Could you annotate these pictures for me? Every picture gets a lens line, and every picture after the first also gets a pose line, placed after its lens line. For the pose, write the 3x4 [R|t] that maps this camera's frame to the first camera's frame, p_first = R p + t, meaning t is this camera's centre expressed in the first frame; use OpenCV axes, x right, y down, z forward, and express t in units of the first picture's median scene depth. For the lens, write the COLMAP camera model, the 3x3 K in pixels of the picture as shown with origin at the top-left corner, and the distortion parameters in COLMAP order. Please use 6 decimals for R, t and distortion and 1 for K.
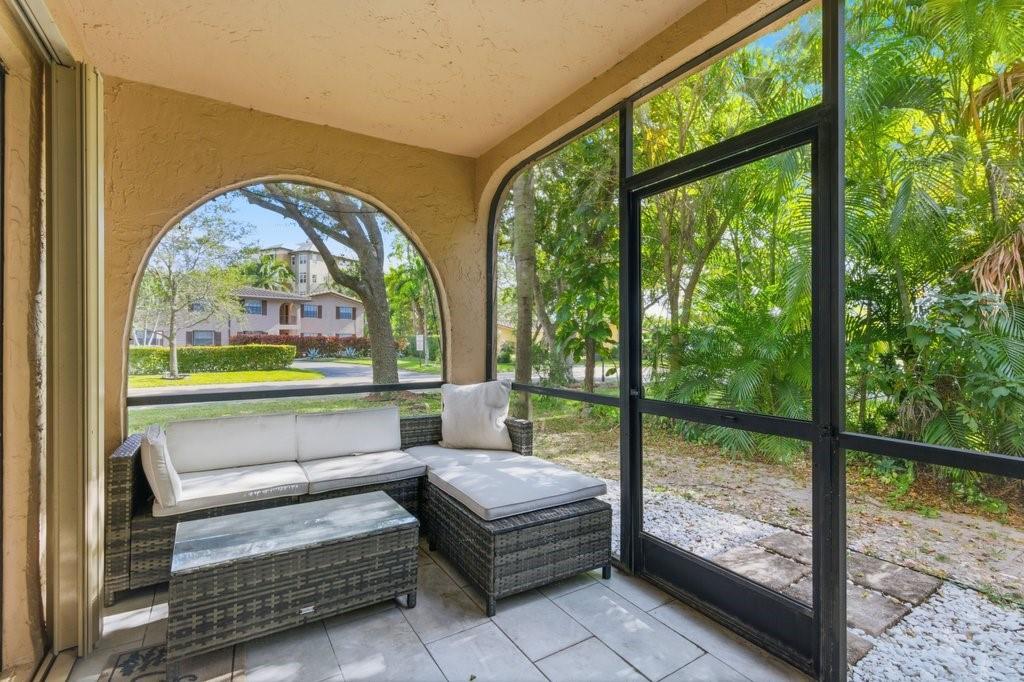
lens RADIAL K [[458.8, 0, 512.0], [0, 458.8, 341.0], [0, 0, 1]] dist [0.000828, -0.000067]
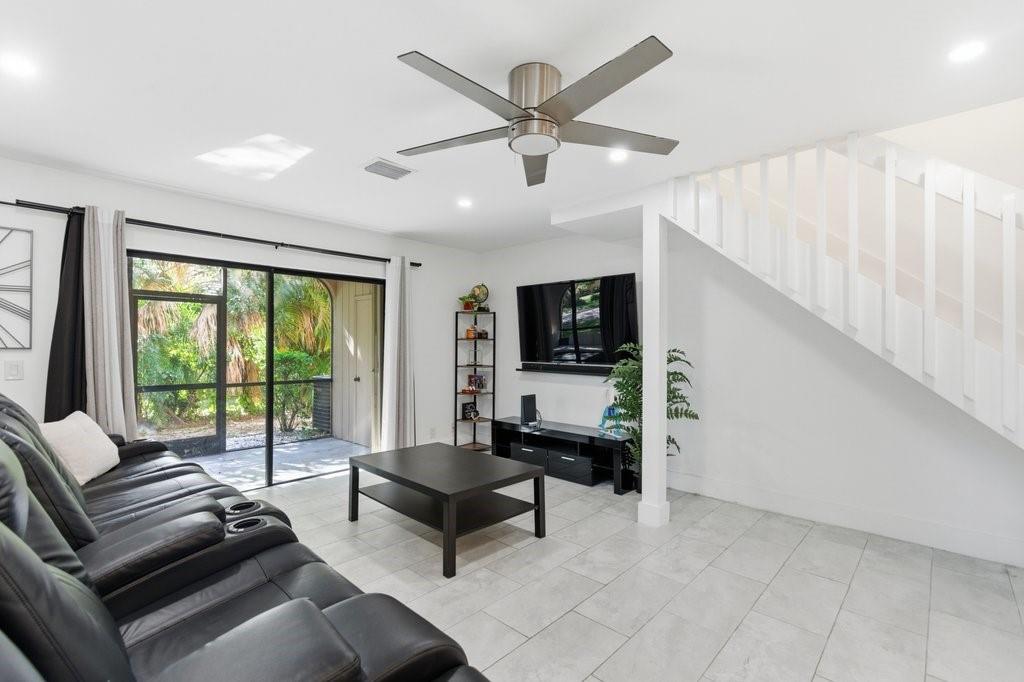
lens RADIAL K [[458.8, 0, 512.0], [0, 458.8, 341.0], [0, 0, 1]] dist [0.000828, -0.000067]
pose [[-0.234514, 0.000461, 0.972113, -2.007264], [-0.009300, 0.999953, -0.002718, -0.096145], [-0.972068, -0.009678, -0.234498, -0.240595]]
